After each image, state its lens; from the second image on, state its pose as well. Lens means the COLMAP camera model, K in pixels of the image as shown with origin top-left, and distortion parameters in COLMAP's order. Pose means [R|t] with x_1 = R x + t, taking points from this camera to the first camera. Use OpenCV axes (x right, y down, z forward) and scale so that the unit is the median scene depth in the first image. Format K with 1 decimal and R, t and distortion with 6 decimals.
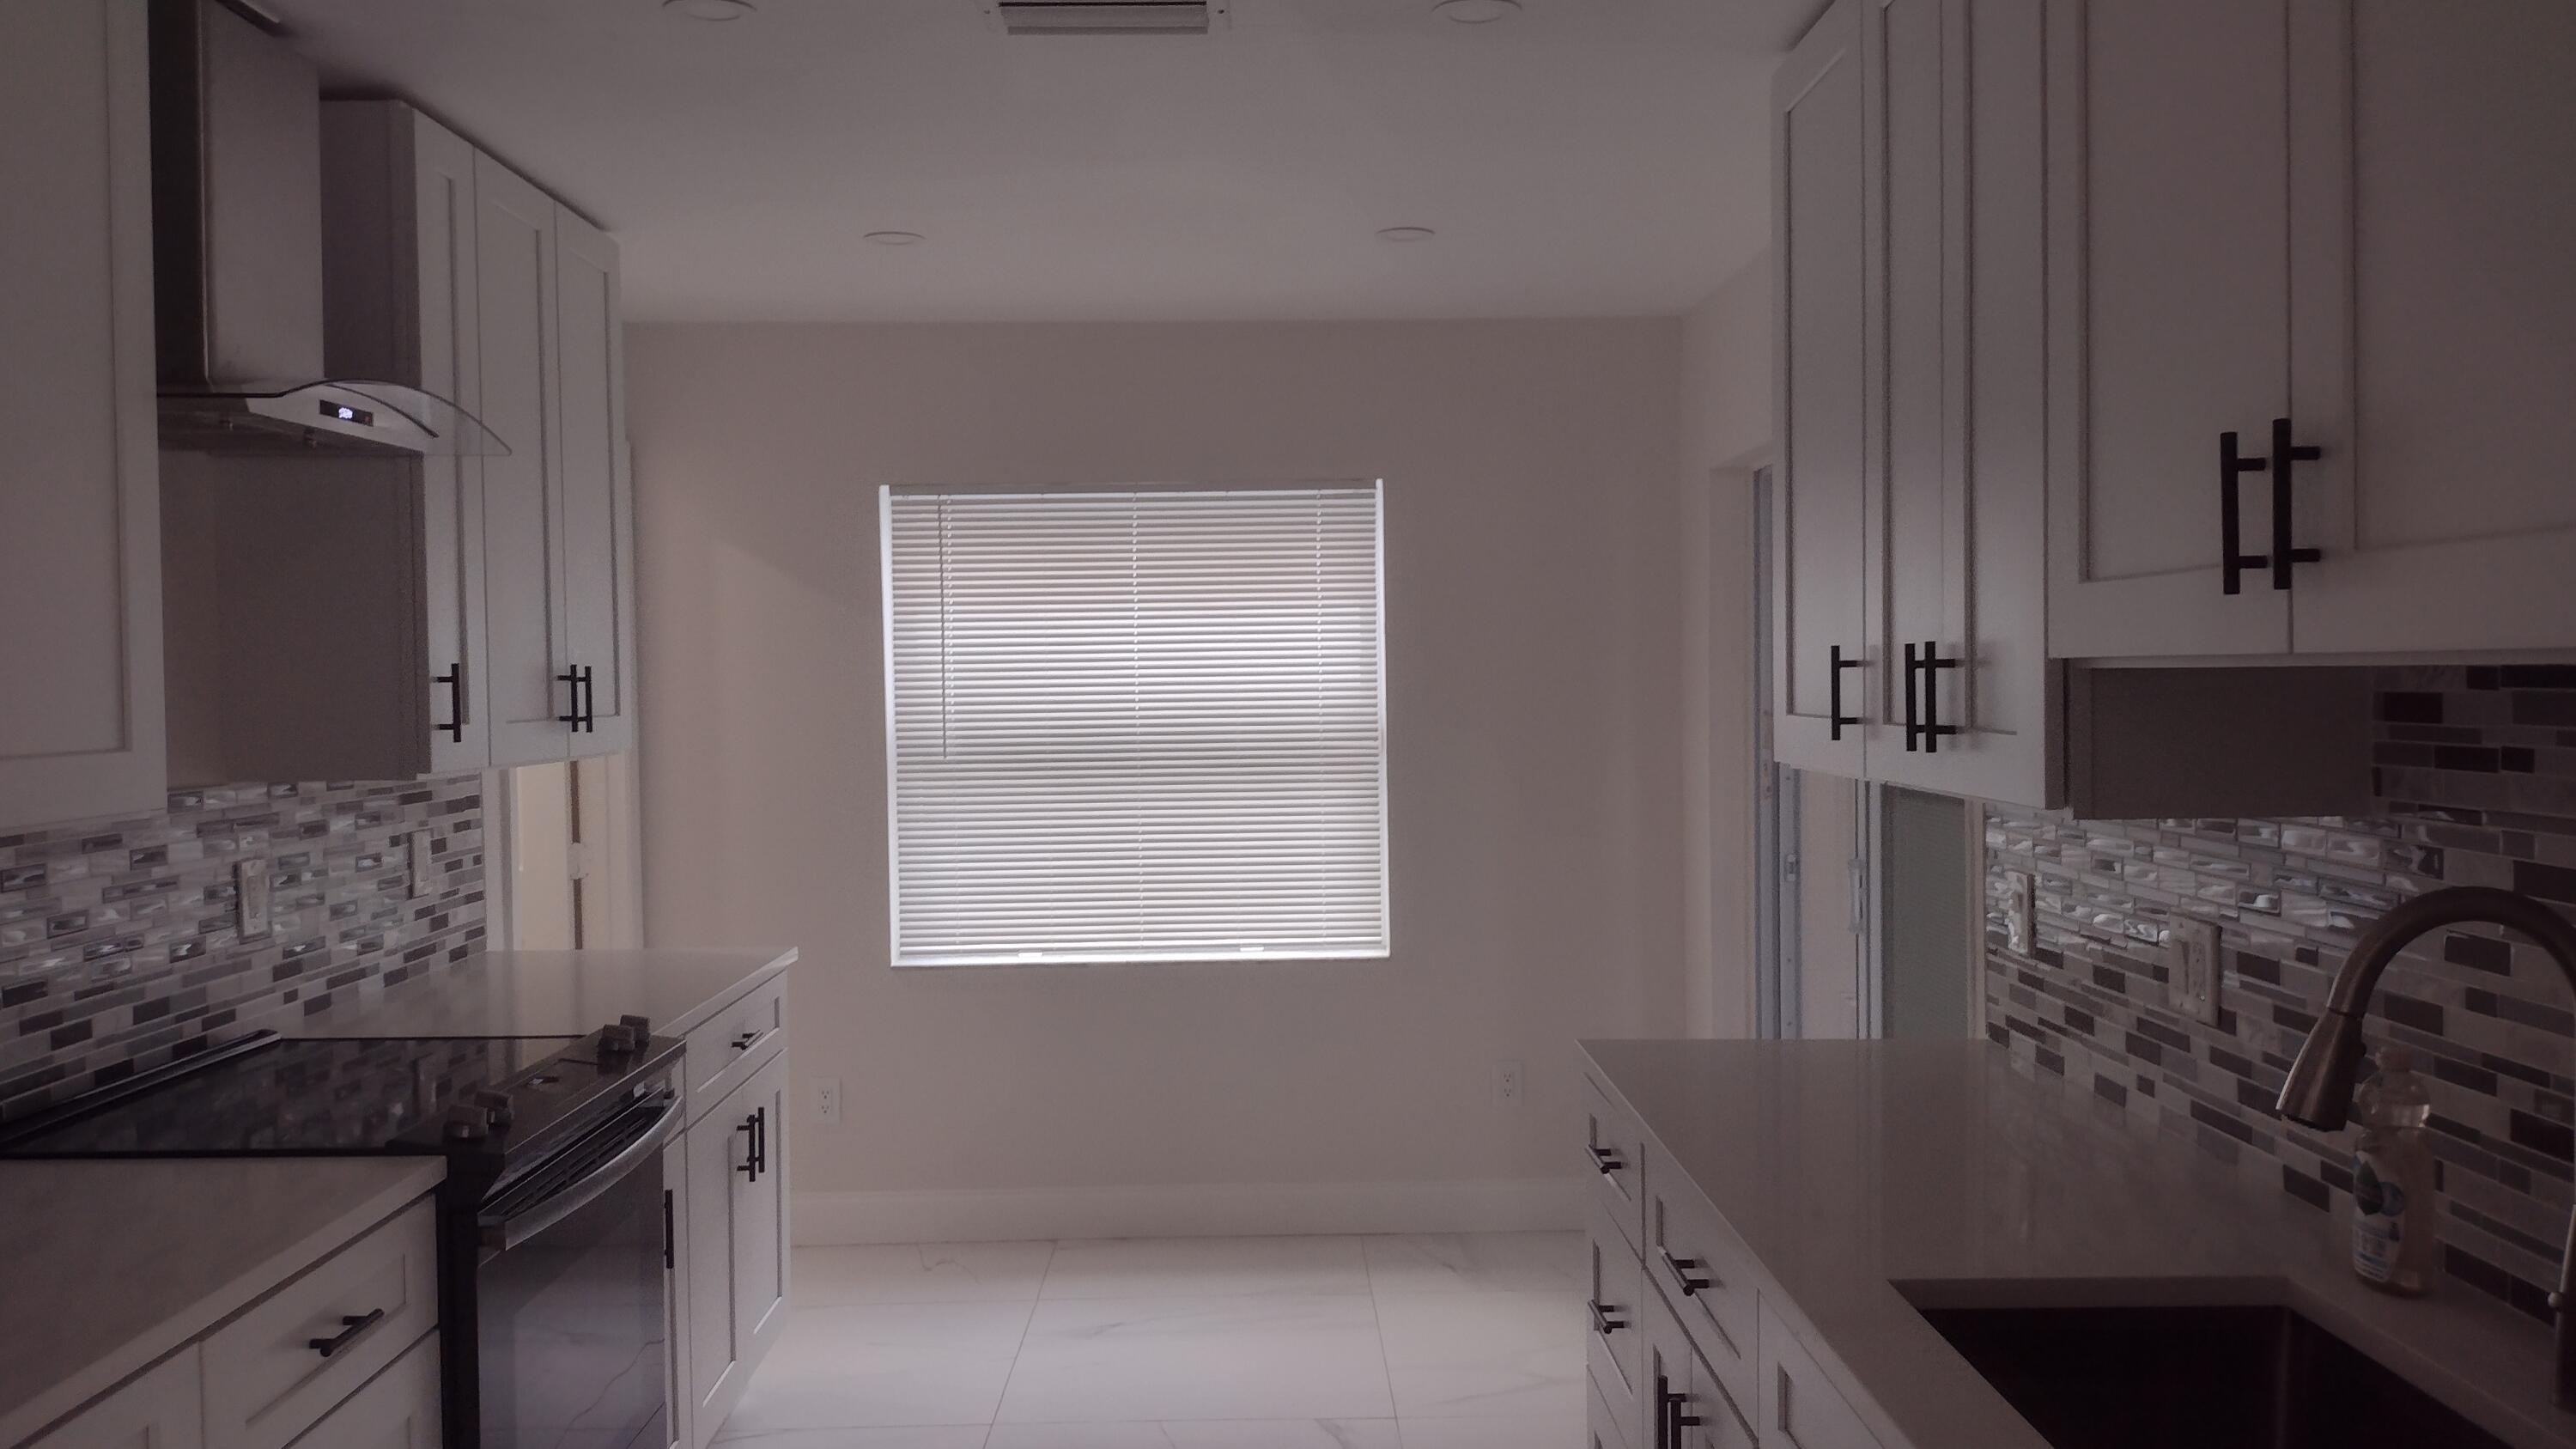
lens RADIAL K [[1925.0, 0, 1288.0], [0, 1925.0, 724.5], [0, 0, 1]] dist [0.098251, -0.155997]
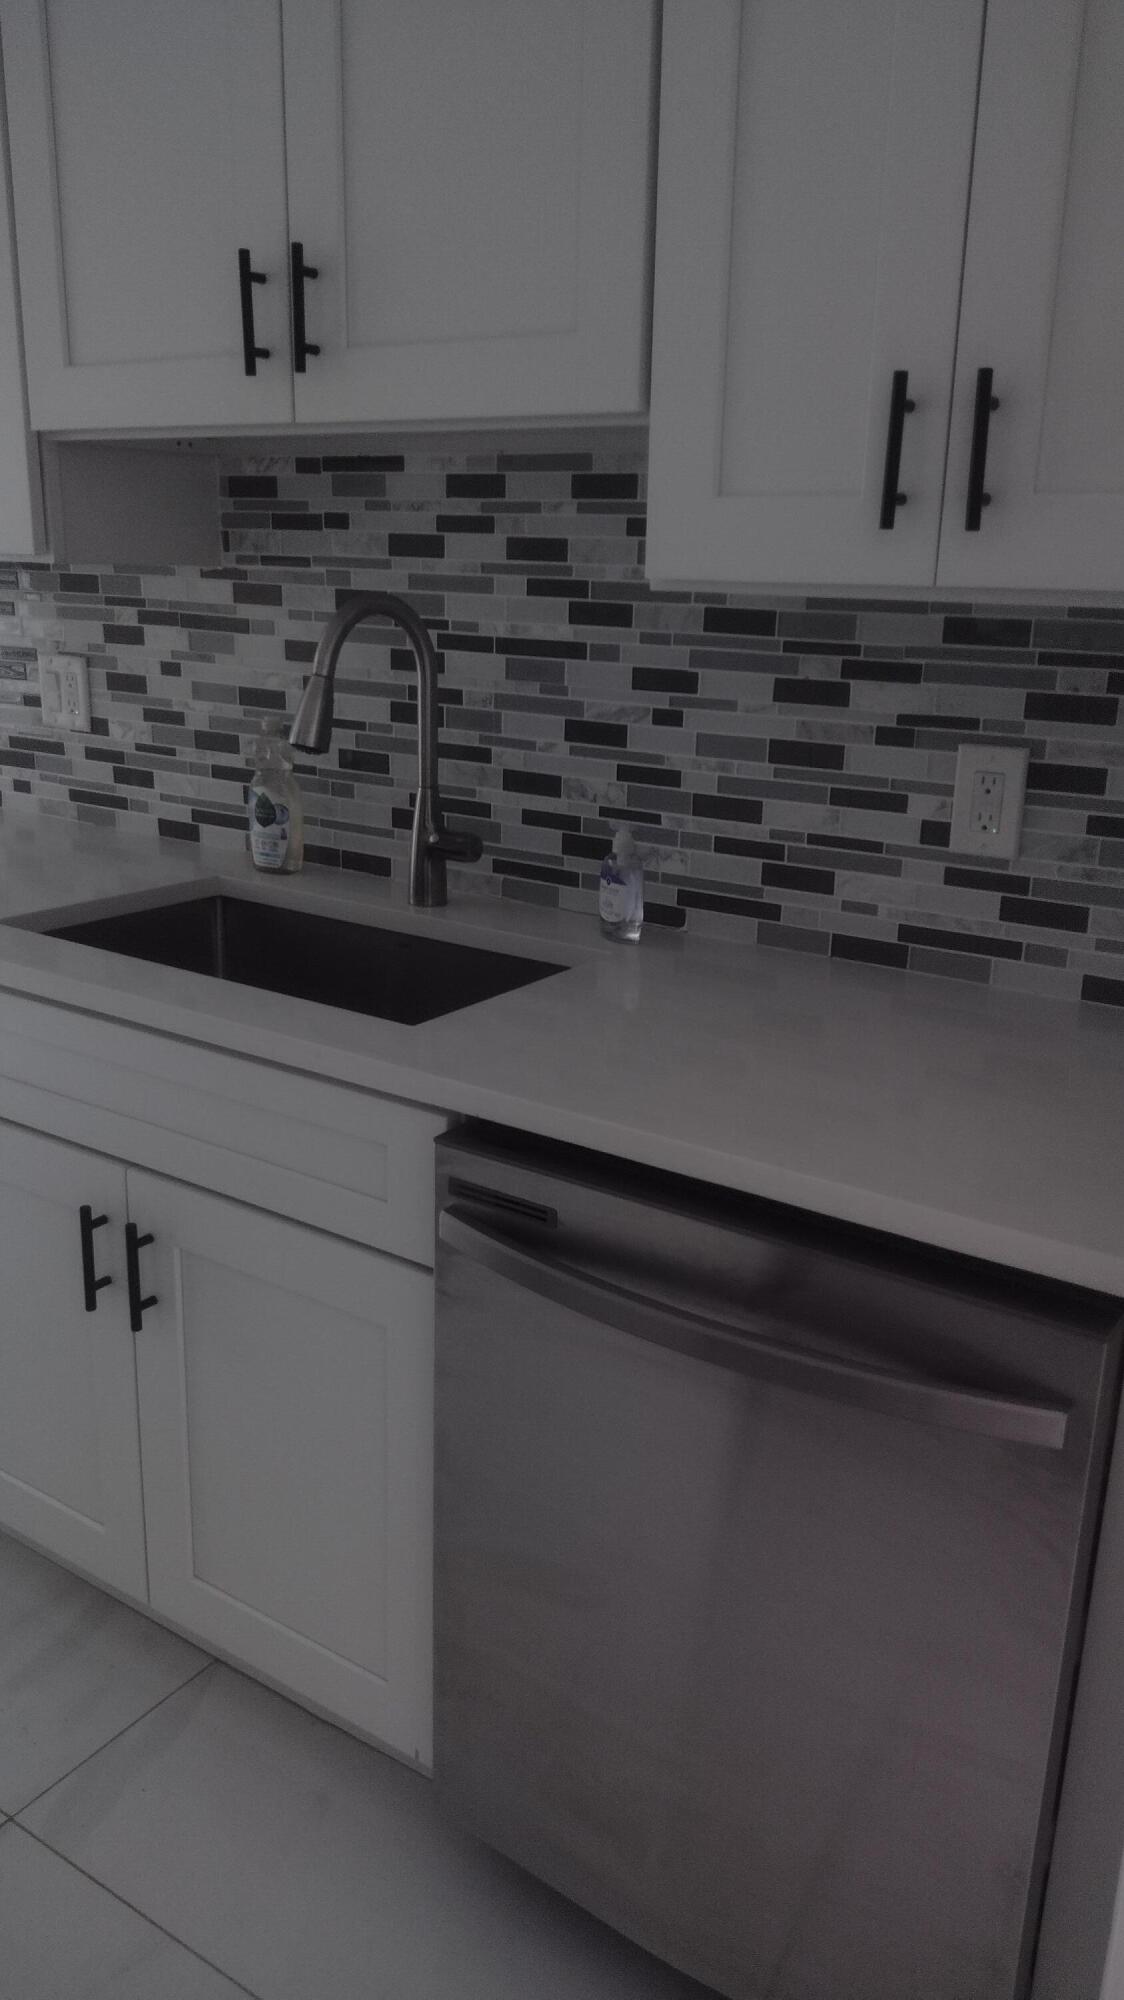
lens RADIAL K [[1494.4, 0, 575.9], [0, 1494.4, 1007.8], [0, 0, 1]] dist [0.098251, -0.155997]
pose [[0.557559, -0.213858, 0.802118, -0.305897], [-0.011554, 0.964154, 0.265091, 0.068115], [-0.830057, -0.157072, 0.535102, 0.123243]]
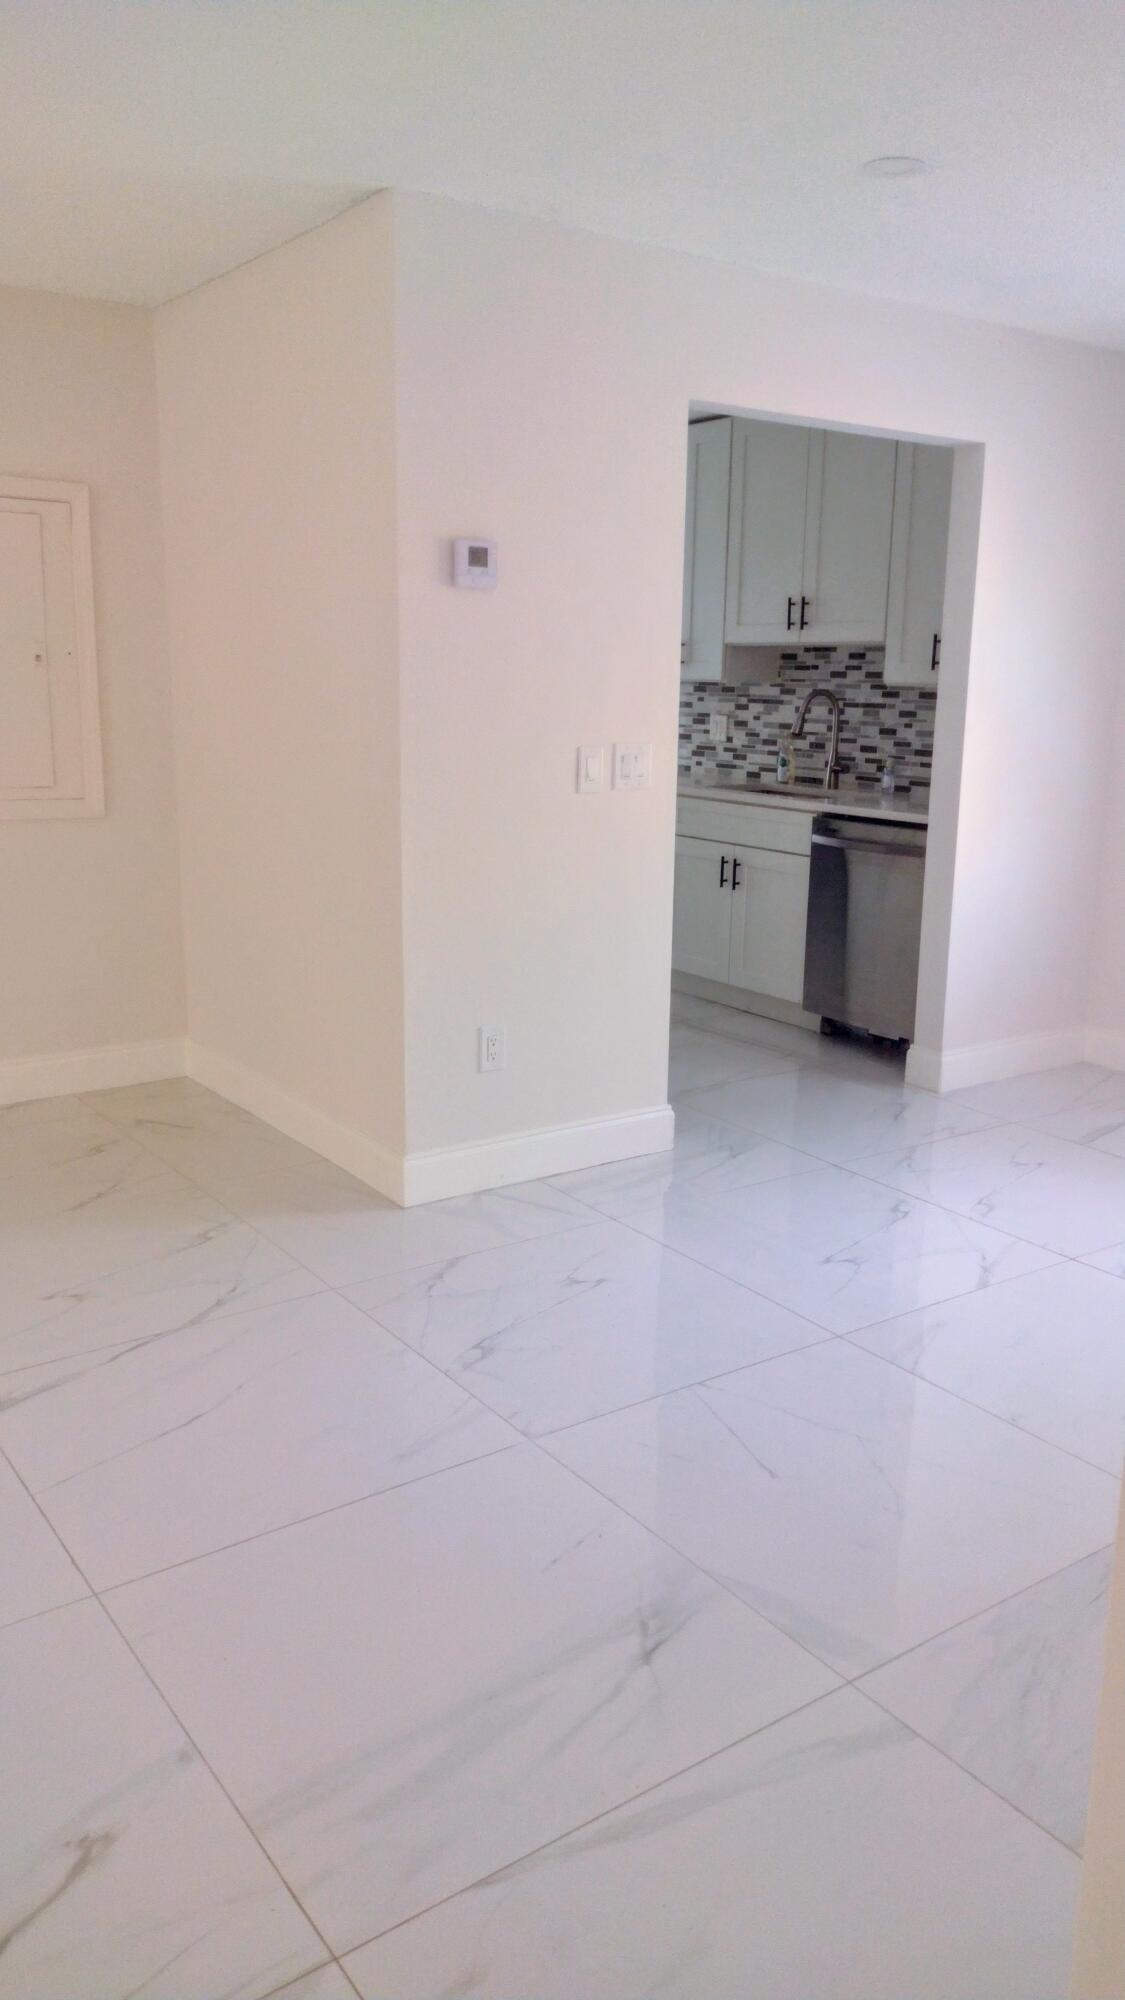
lens RADIAL K [[1494.4, 0, 576.4], [0, 1494.4, 1007.8], [0, 0, 1]] dist [0.098251, -0.155997]
pose [[0.814042, -0.102924, 0.571614, -1.964044], [-0.011394, 0.981154, 0.192891, 0.126929], [-0.580695, -0.163534, 0.797528, -1.675759]]
